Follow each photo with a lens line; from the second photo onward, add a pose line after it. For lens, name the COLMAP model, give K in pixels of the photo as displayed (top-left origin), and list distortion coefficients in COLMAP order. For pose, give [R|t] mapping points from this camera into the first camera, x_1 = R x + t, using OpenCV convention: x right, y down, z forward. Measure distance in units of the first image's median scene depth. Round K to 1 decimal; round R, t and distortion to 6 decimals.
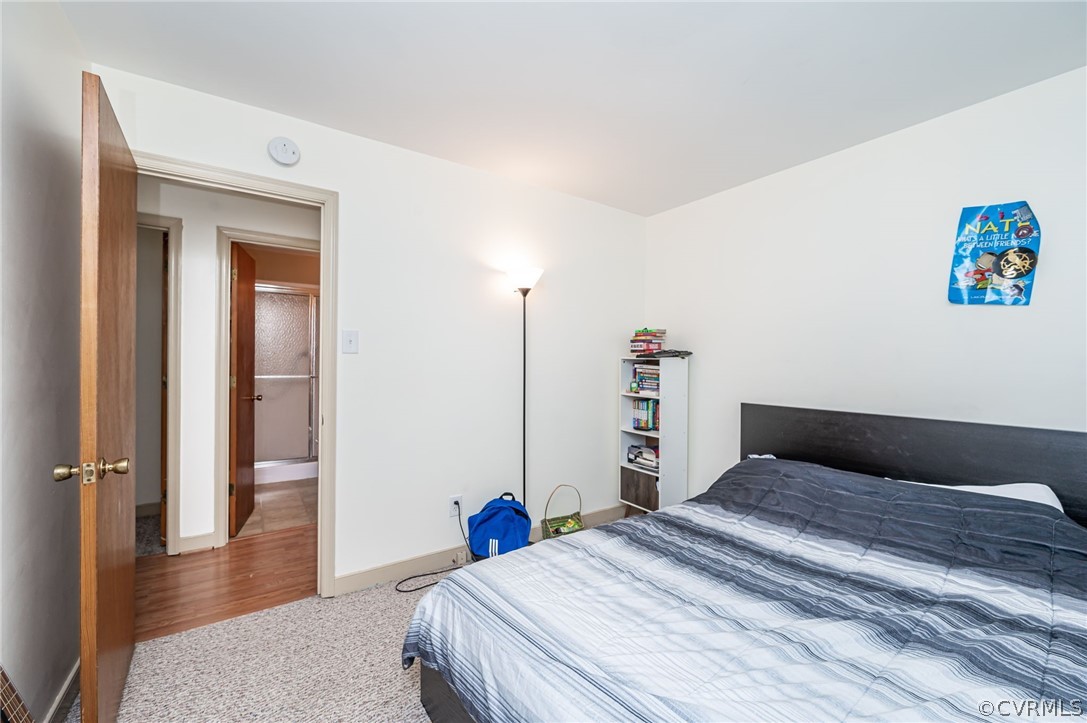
lens RADIAL K [[484.6, 0, 532.0], [0, 484.6, 359.5], [0, 0, 1]] dist [-0.002754, -0.000146]
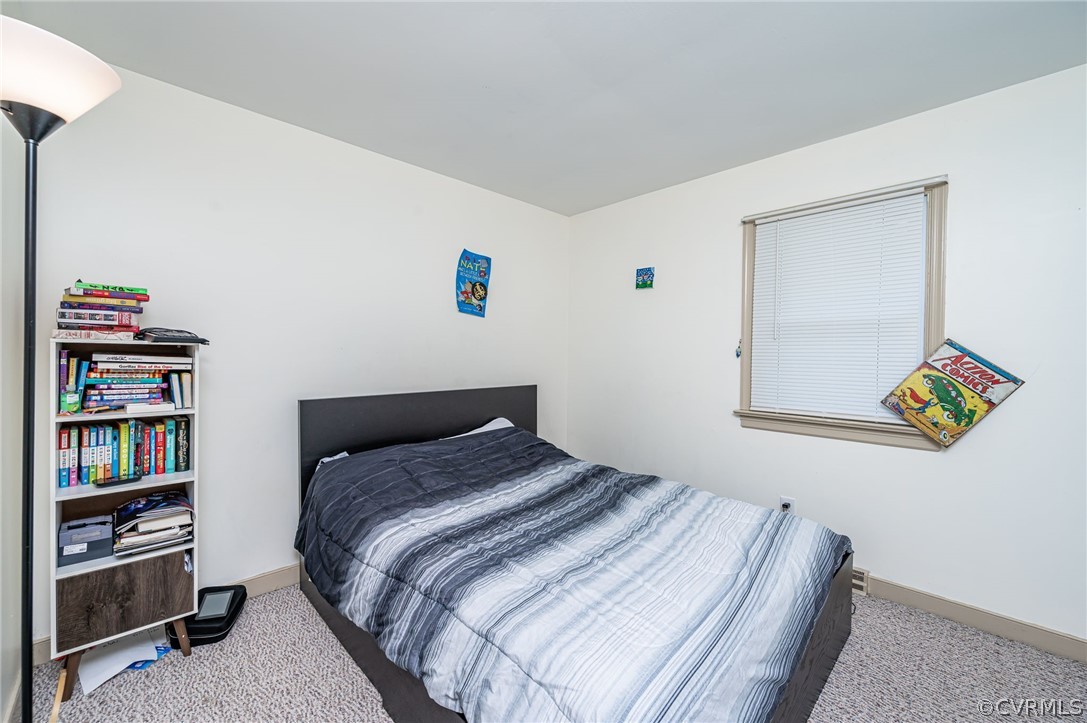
lens RADIAL K [[484.6, 0, 532.0], [0, 484.6, 359.5], [0, 0, 1]] dist [-0.002754, -0.000146]
pose [[-0.278827, -0.017902, 0.960174, -0.665739], [-0.006825, 0.999838, 0.016659, 0.007415], [-0.960317, -0.001908, -0.278904, 1.284421]]
